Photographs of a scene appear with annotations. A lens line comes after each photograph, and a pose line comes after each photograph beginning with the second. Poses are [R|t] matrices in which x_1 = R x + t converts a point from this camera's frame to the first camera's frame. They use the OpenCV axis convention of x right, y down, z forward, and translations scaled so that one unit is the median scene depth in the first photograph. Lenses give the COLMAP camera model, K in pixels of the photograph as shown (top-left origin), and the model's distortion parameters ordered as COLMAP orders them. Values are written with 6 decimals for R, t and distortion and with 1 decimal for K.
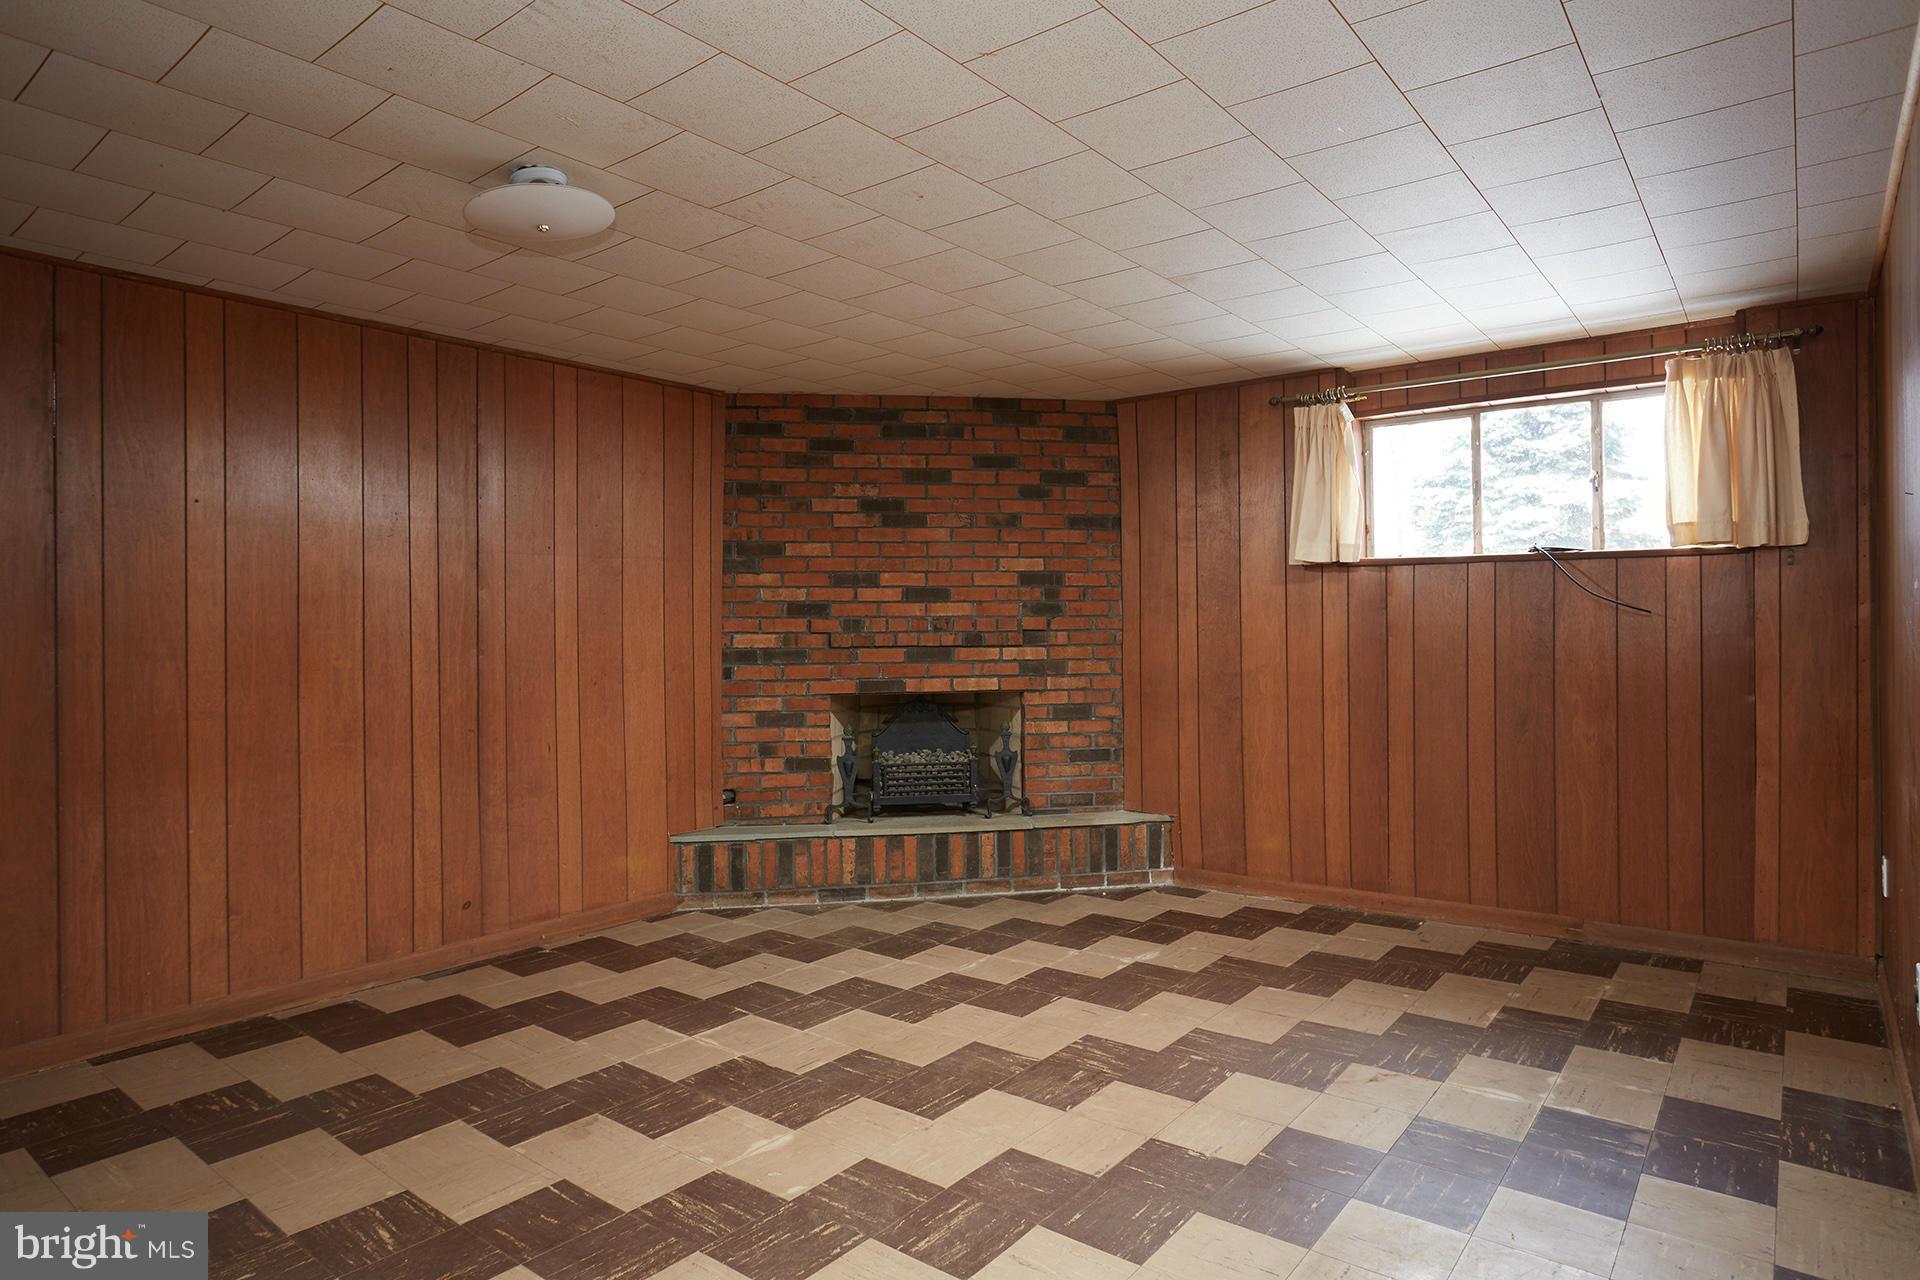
lens RADIAL K [[1098.4, 0, 956.1], [0, 1098.4, 628.0], [0, 0, 1]] dist [-0.047246, 0.007363]
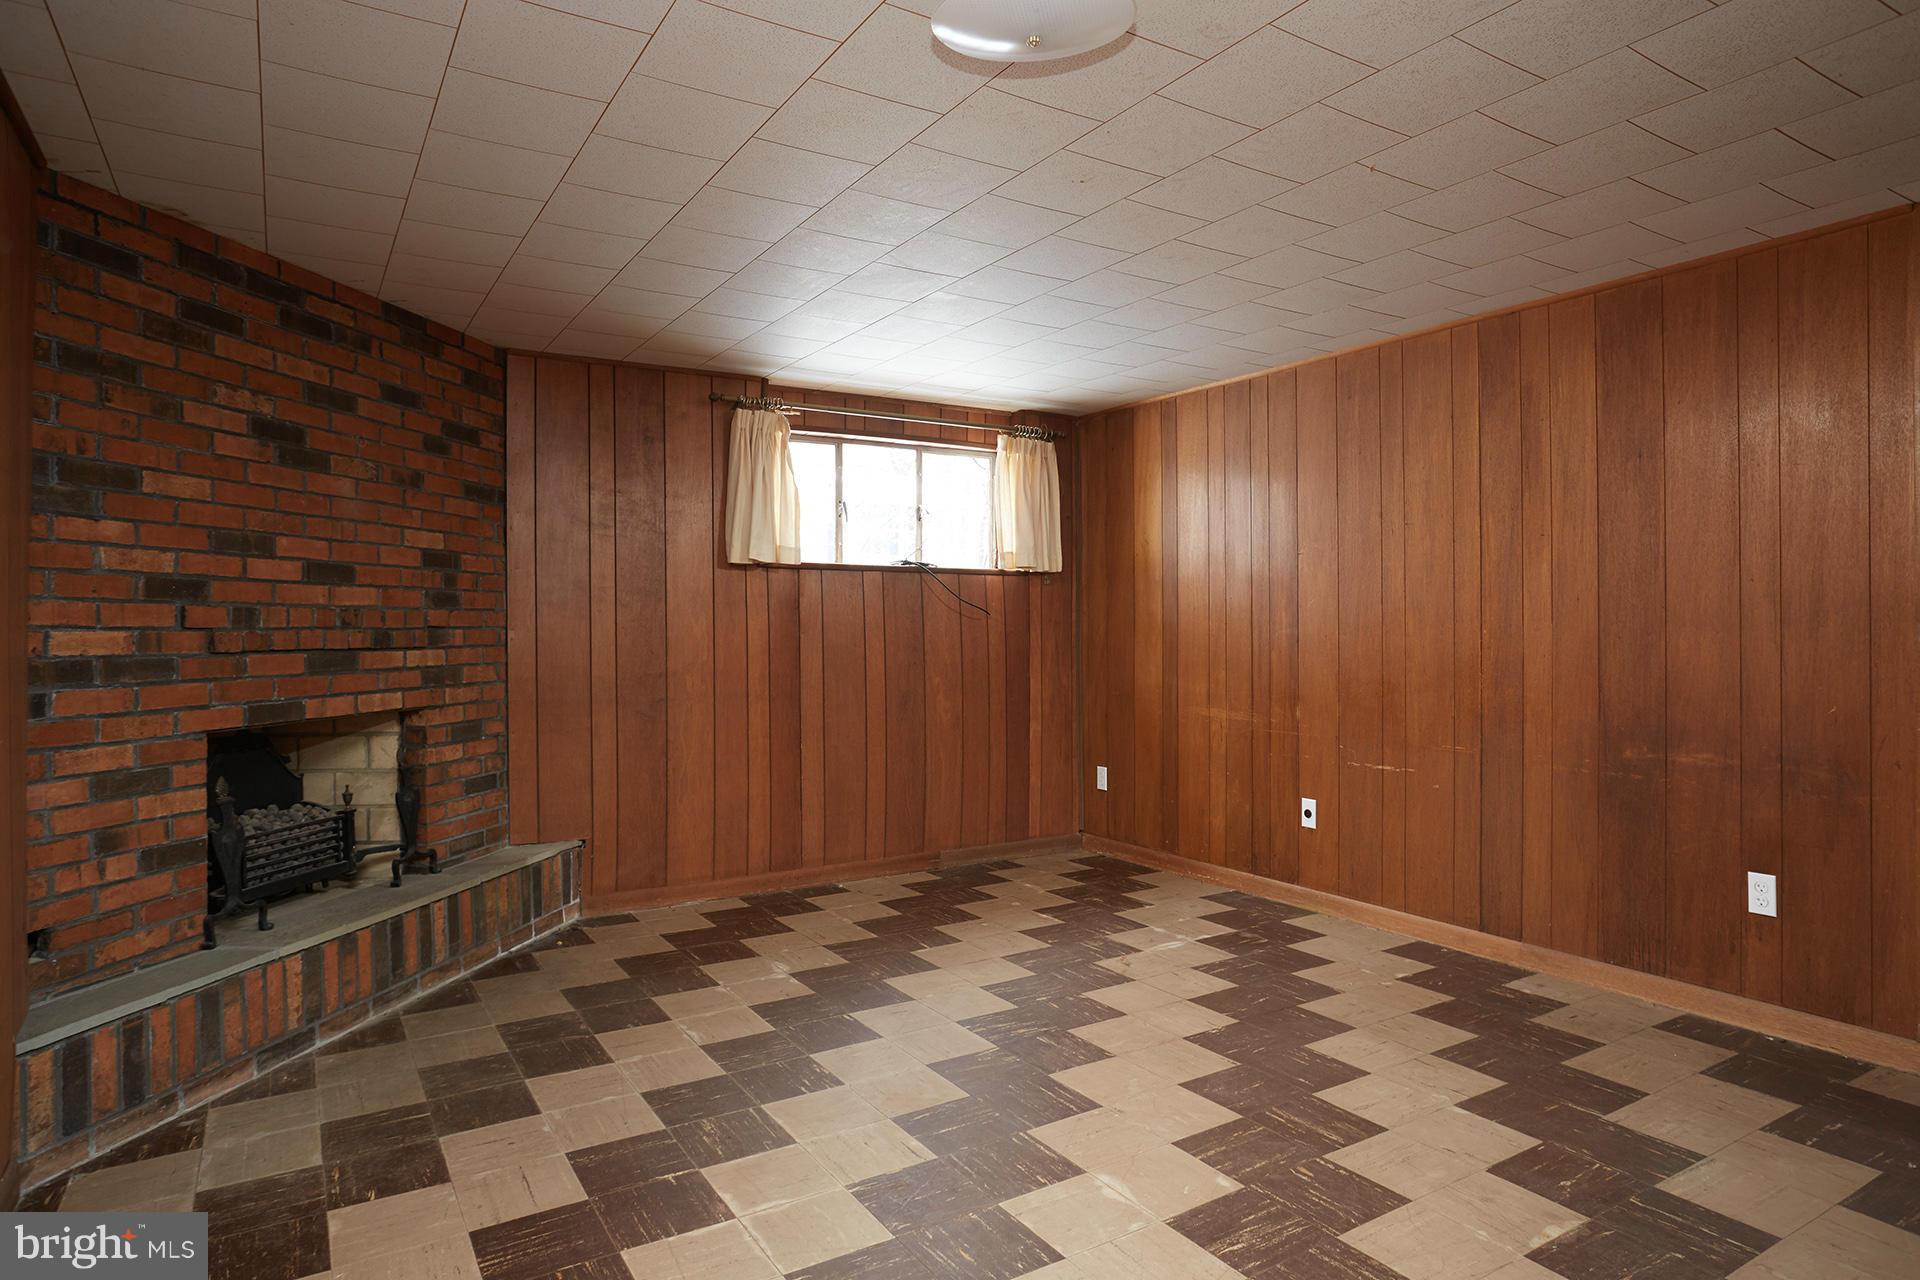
lens RADIAL K [[1113.9, 0, 1004.3], [0, 1113.9, 623.0], [0, 0, 1]] dist [-0.068497, 0.042689]
pose [[0.327431, 0.009898, 0.944823, -0.558551], [0.003009, 0.999929, -0.011518, 0.009826], [-0.944870, 0.006614, 0.327378, 0.413308]]
